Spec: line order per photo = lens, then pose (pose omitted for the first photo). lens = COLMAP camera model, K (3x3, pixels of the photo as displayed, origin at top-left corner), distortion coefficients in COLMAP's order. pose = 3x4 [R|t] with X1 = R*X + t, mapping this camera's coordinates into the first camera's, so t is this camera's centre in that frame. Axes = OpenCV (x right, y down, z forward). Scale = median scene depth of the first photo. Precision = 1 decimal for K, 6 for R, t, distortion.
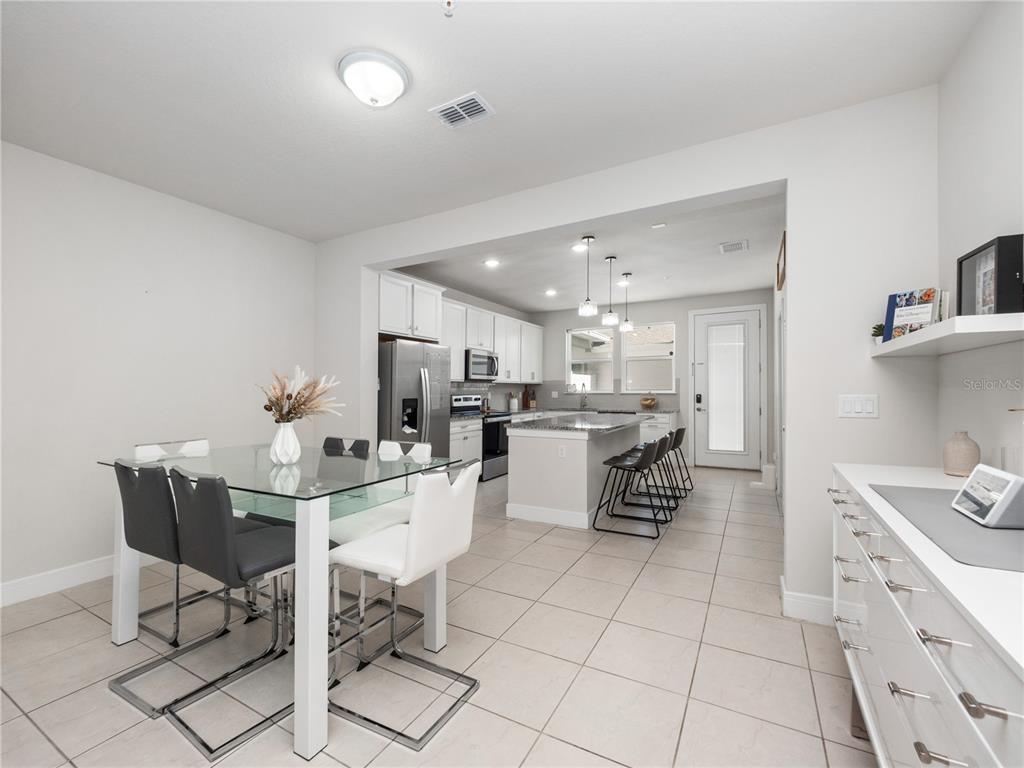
lens RADIAL K [[437.8, 0, 500.6], [0, 437.8, 396.4], [0, 0, 1]] dist [0.000713, -0.000224]
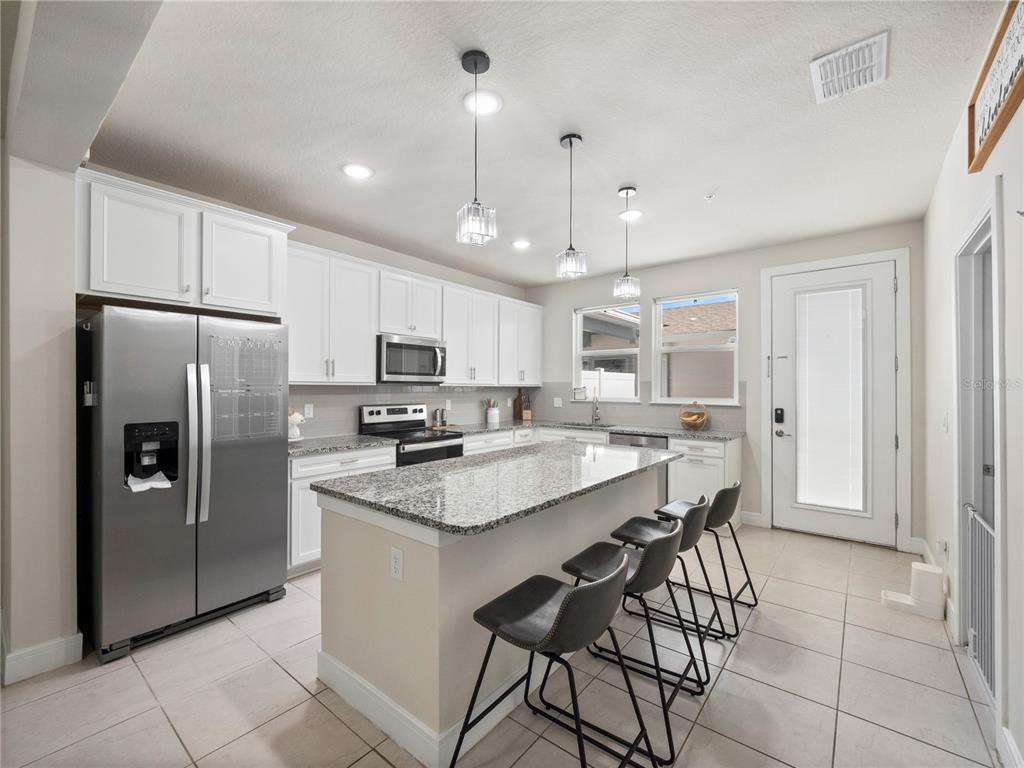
lens RADIAL K [[438.0, 0, 503.0], [0, 438.0, 388.0], [0, 0, 1]] dist [-0.017555, -0.000305]
pose [[0.986323, 0.008458, -0.164609, 0.197536], [-0.010370, 0.999888, -0.010754, -0.024225], [0.164500, 0.012314, 0.986300, 0.391579]]
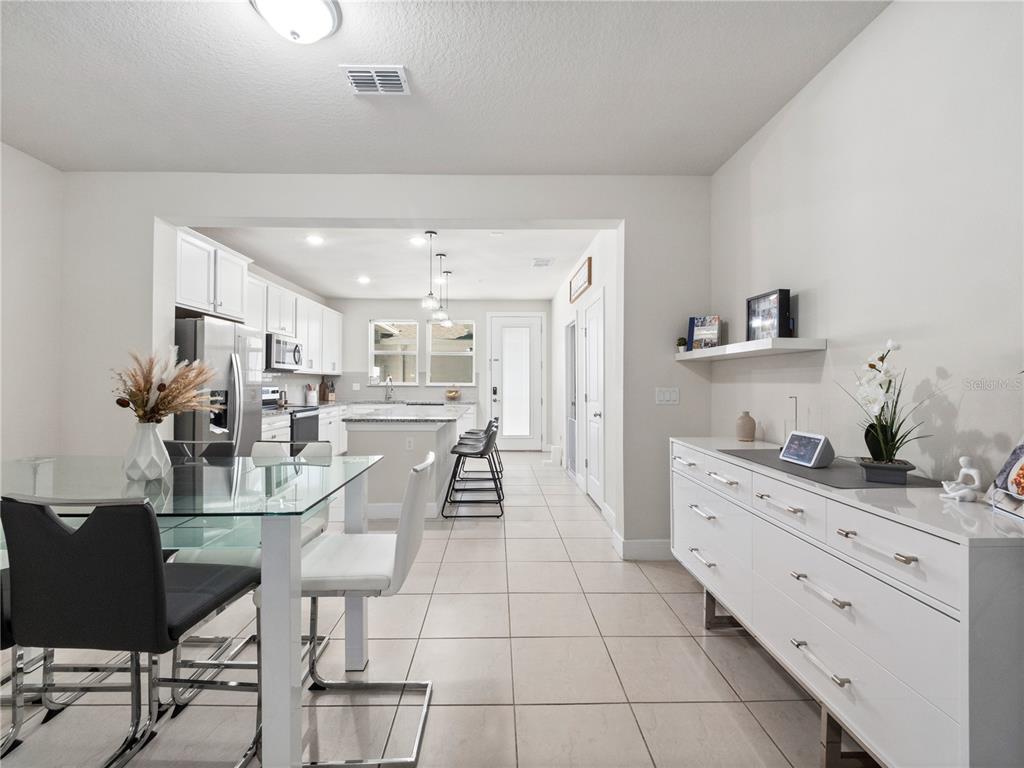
lens RADIAL K [[438.0, 0, 503.0], [0, 438.0, 388.0], [0, 0, 1]] dist [-0.017555, -0.000305]
pose [[0.857632, 0.002017, 0.514260, -0.117874], [-0.000650, 0.999996, -0.002839, 0.001298], [-0.514263, 0.002101, 0.857630, 0.028379]]
